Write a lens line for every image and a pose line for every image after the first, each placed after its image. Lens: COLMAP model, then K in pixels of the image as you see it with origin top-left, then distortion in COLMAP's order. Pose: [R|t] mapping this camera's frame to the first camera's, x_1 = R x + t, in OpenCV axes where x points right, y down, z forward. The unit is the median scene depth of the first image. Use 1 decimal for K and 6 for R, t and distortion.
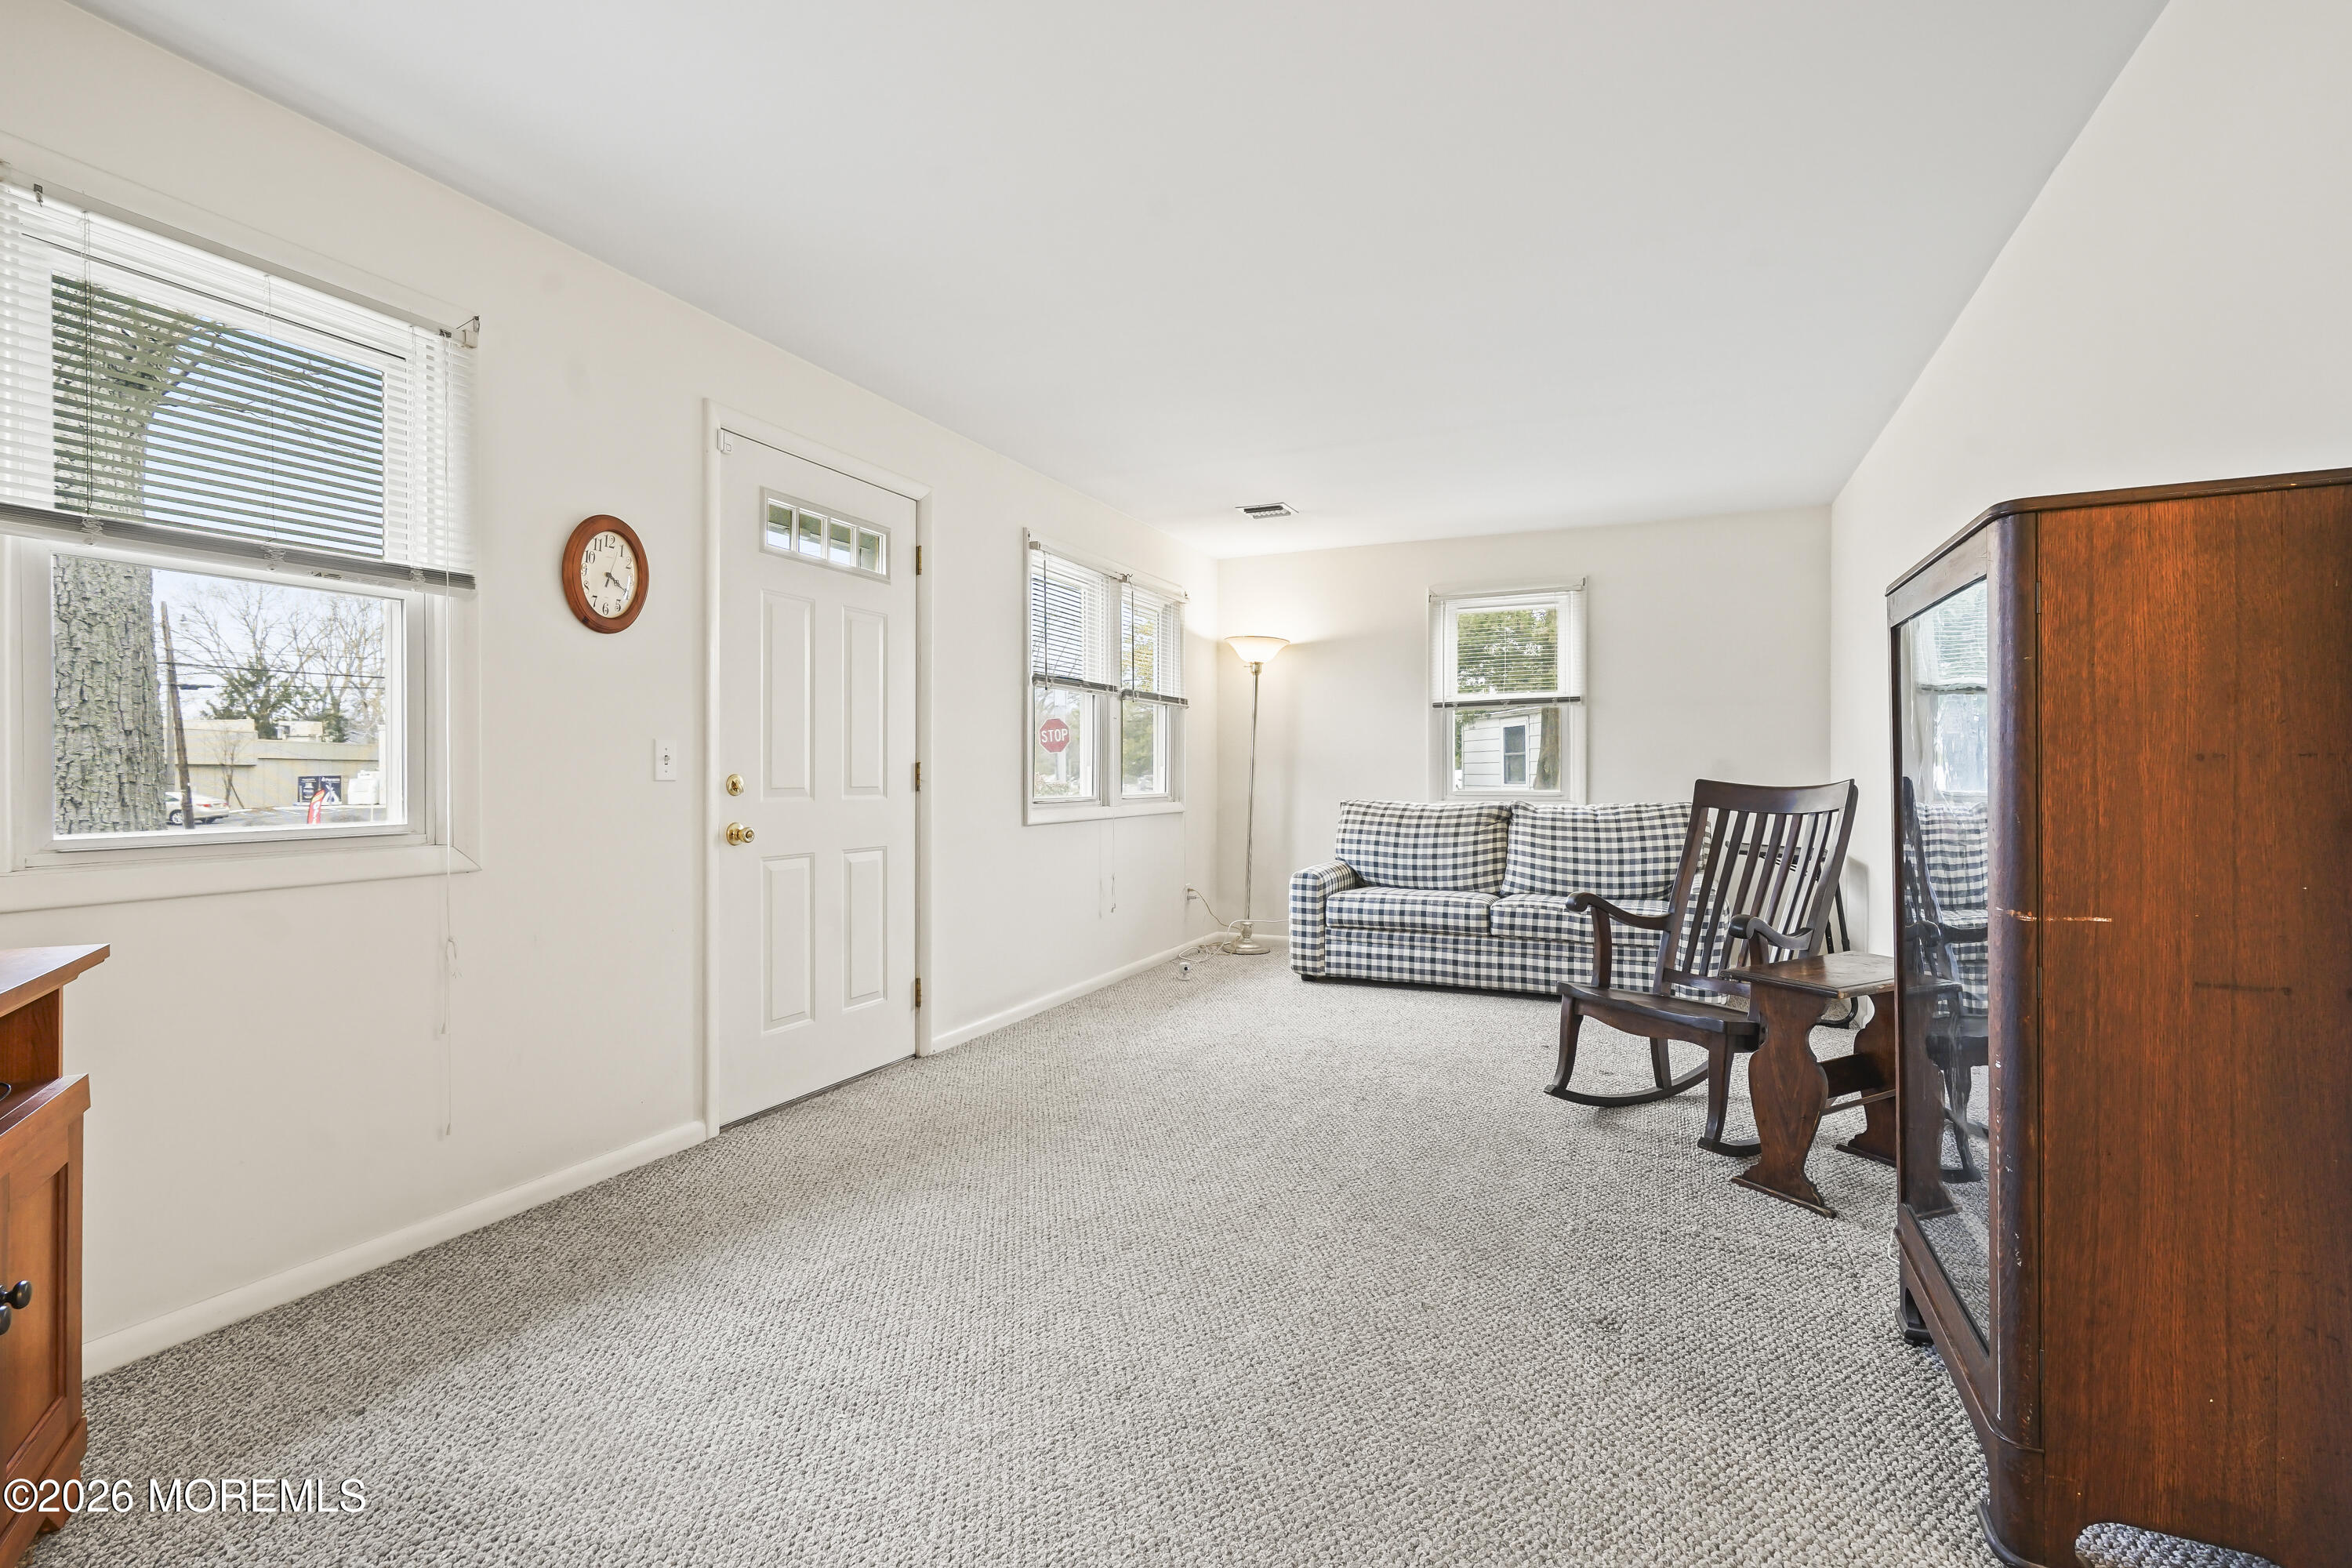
lens RADIAL K [[1073.6, 0, 1174.8], [0, 1073.6, 772.4], [0, 0, 1]] dist [-0.004448, 0.000235]
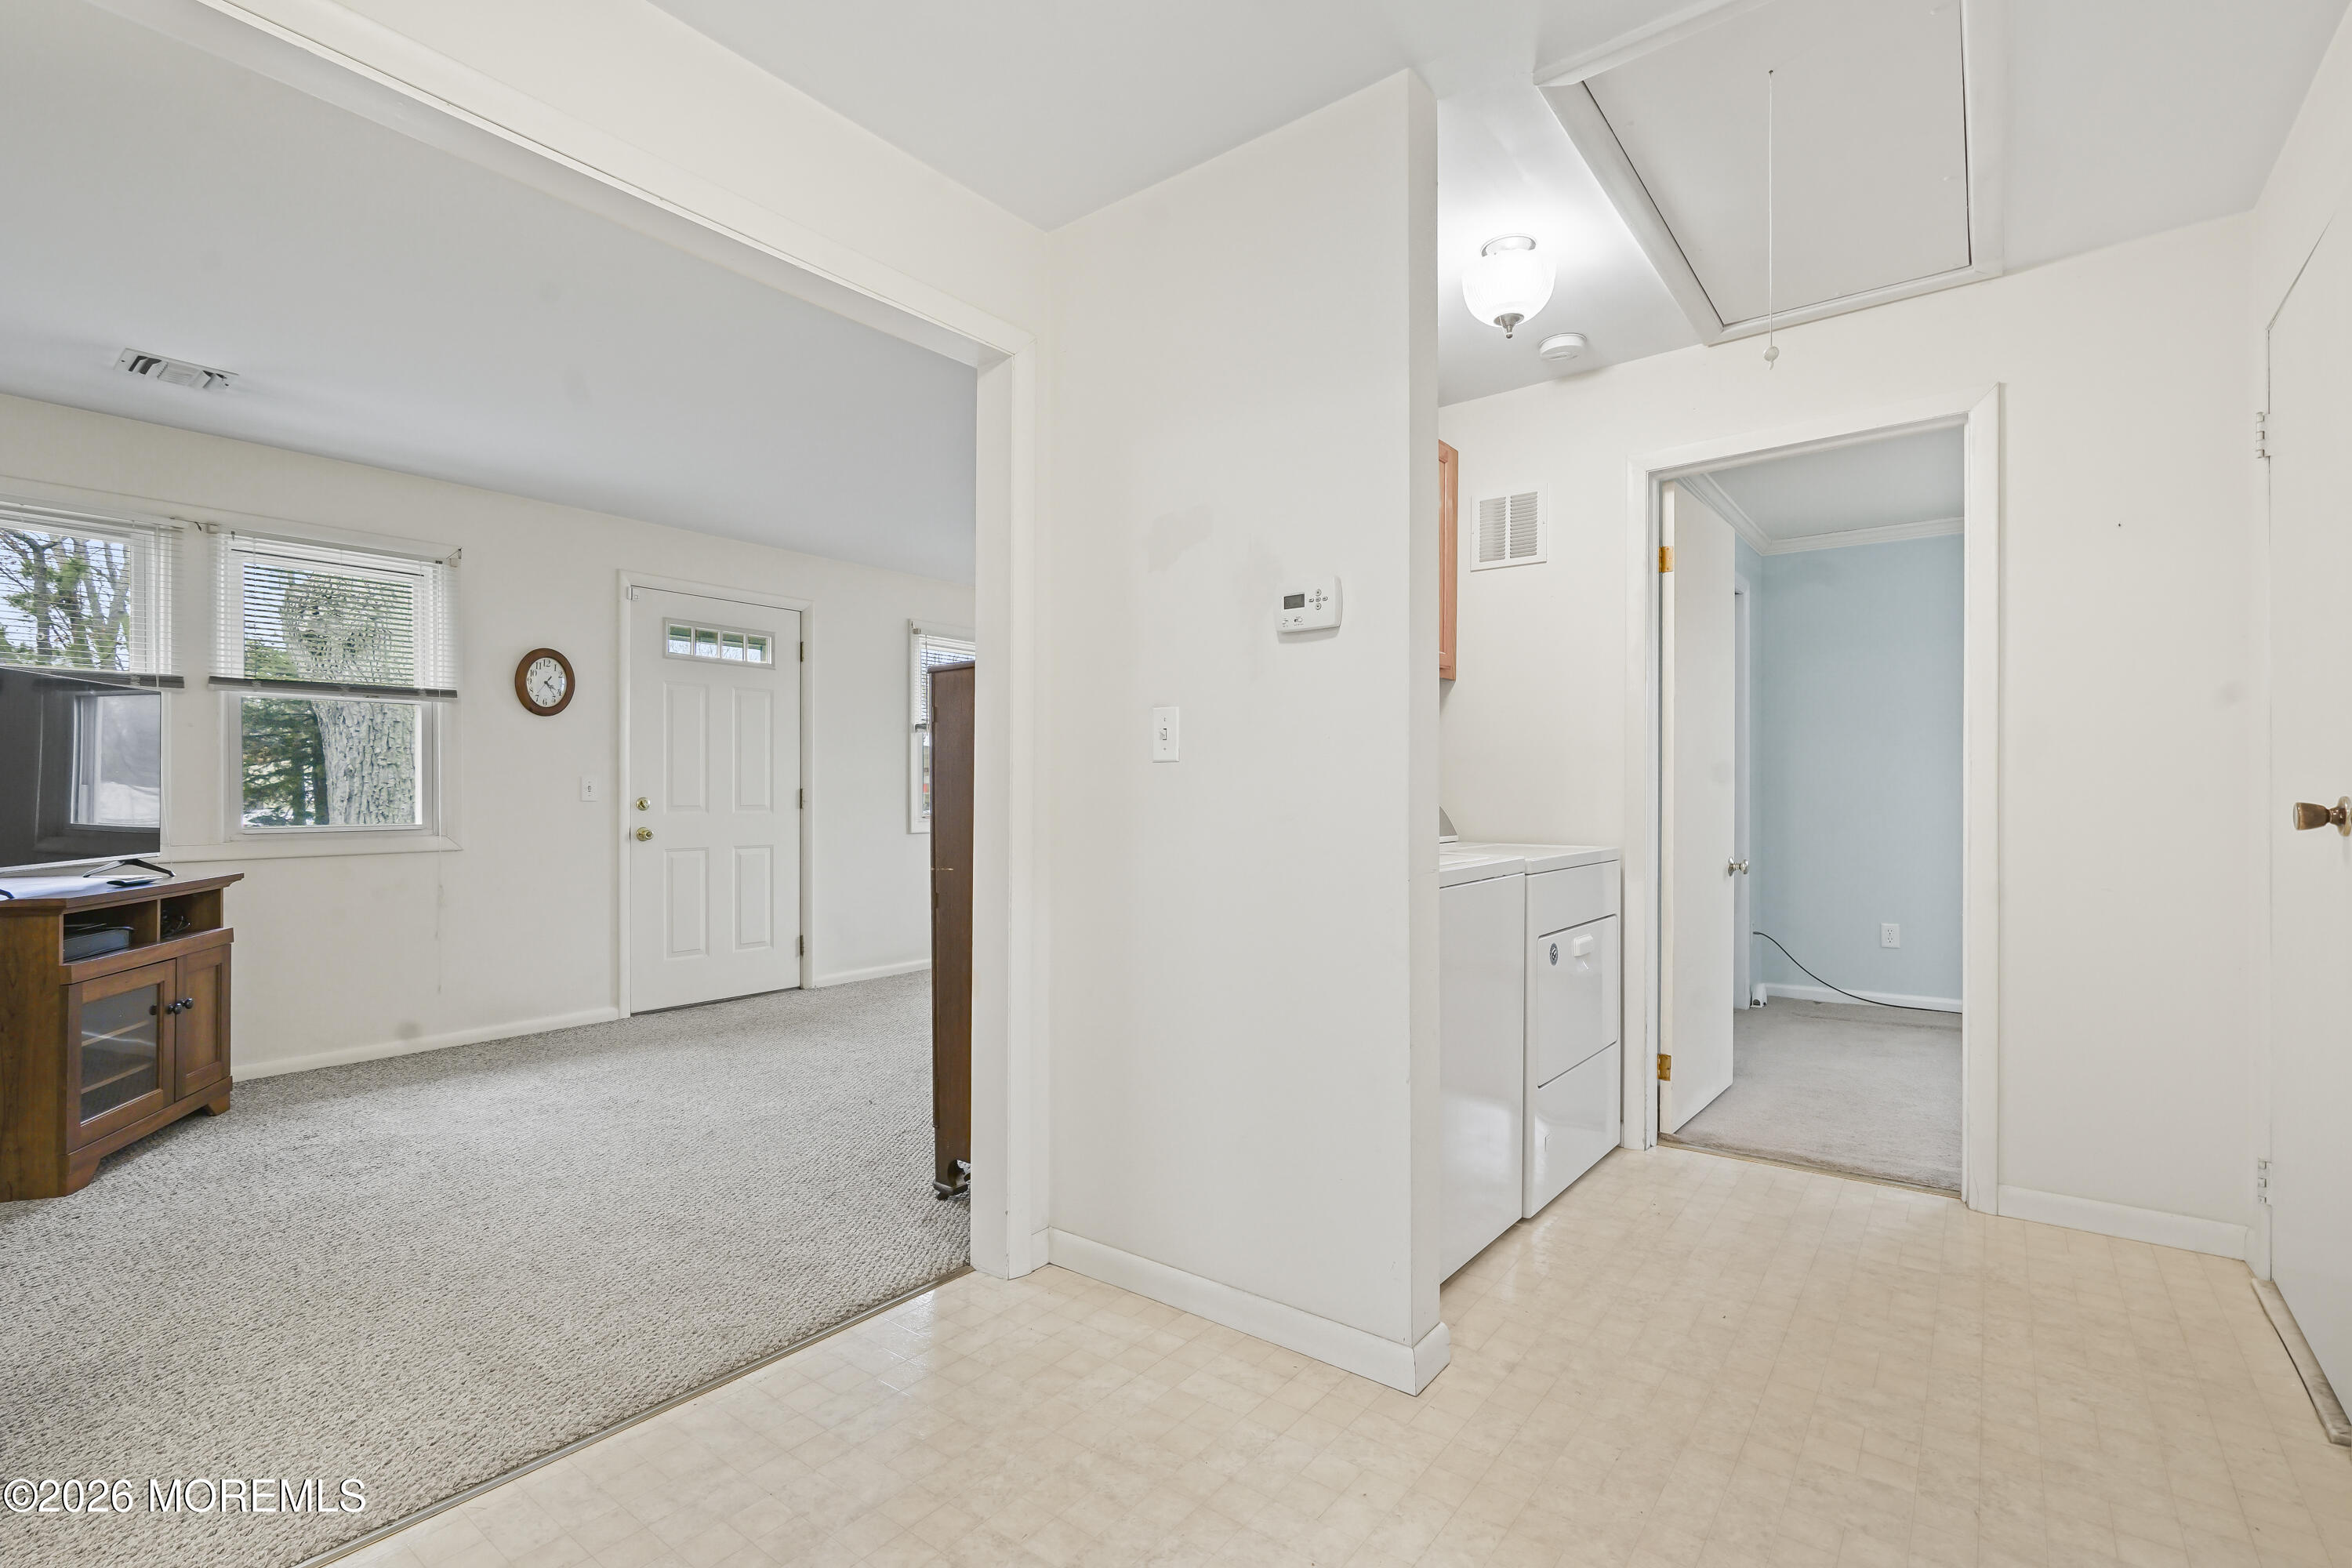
lens RADIAL K [[1073.6, 0, 1174.8], [0, 1073.6, 790.1], [0, 0, 1]] dist [-0.004448, 0.000235]
pose [[0.972849, -0.001898, -0.231431, 0.762435], [0.001500, 0.999997, -0.001892, -0.004980], [0.231434, 0.001494, 0.972849, -0.398672]]
